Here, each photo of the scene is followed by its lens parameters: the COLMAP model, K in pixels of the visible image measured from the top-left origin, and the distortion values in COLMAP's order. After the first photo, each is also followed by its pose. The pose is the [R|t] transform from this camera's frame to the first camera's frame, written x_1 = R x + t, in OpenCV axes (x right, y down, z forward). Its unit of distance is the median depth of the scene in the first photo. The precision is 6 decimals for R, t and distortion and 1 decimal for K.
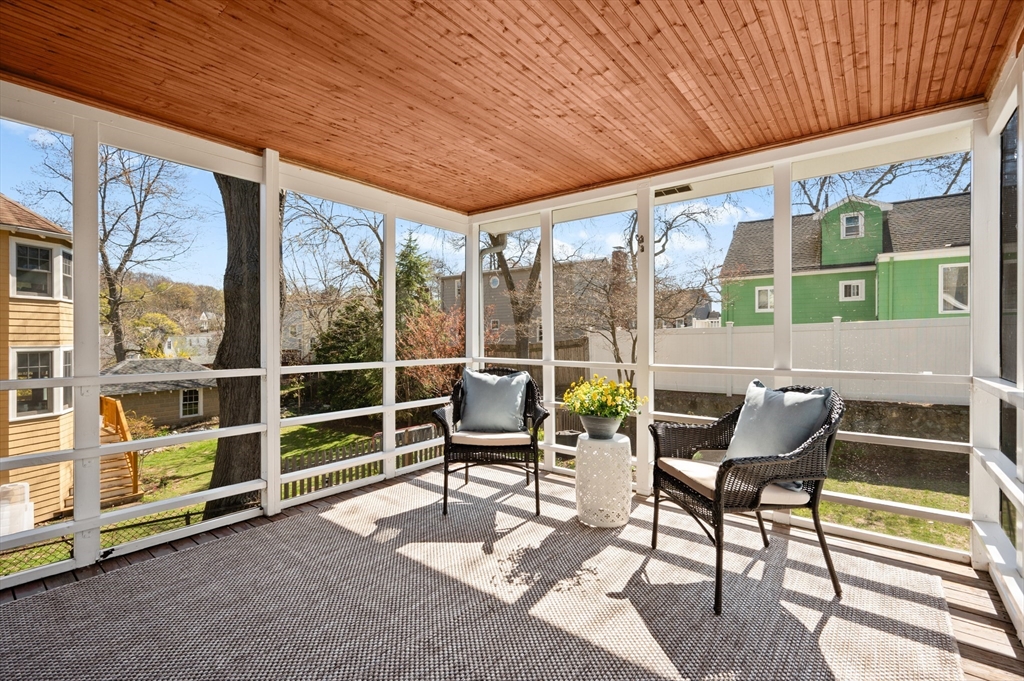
lens RADIAL K [[461.5, 0, 512.0], [0, 461.5, 340.5], [0, 0, 1]] dist [0.000385, 0.000046]
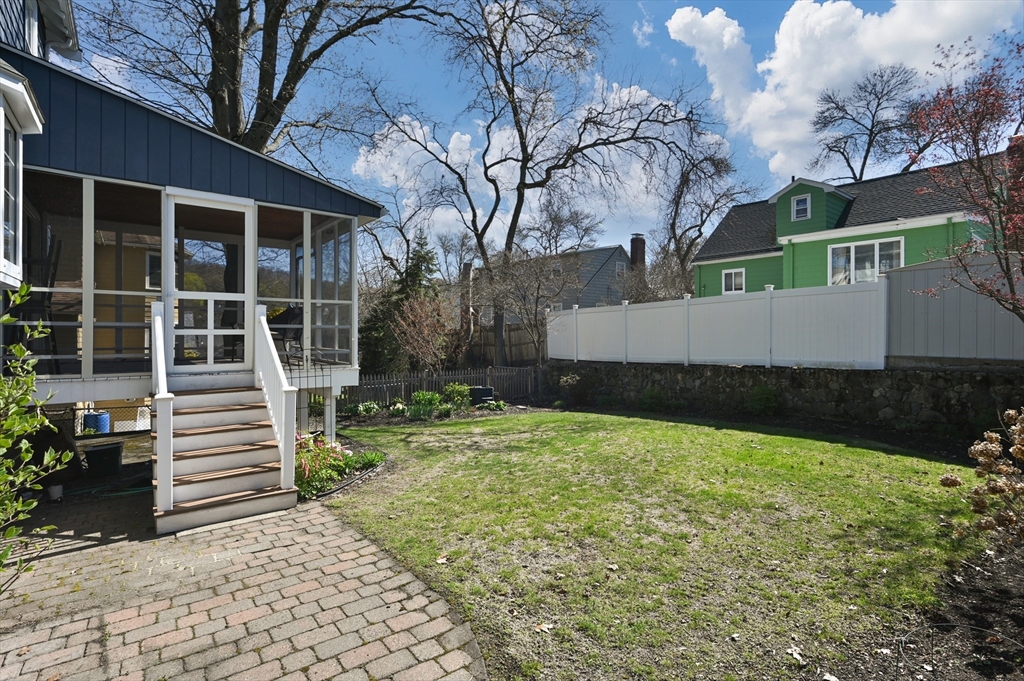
lens RADIAL K [[516.1, 0, 512.0], [0, 516.1, 340.5], [0, 0, 1]] dist [0.000454, 0.000095]
pose [[0.965547, 0.009310, -0.260064, 0.511760], [-0.007731, 0.999945, 0.007096, 0.051468], [0.260116, -0.004841, 0.965565, -0.333453]]
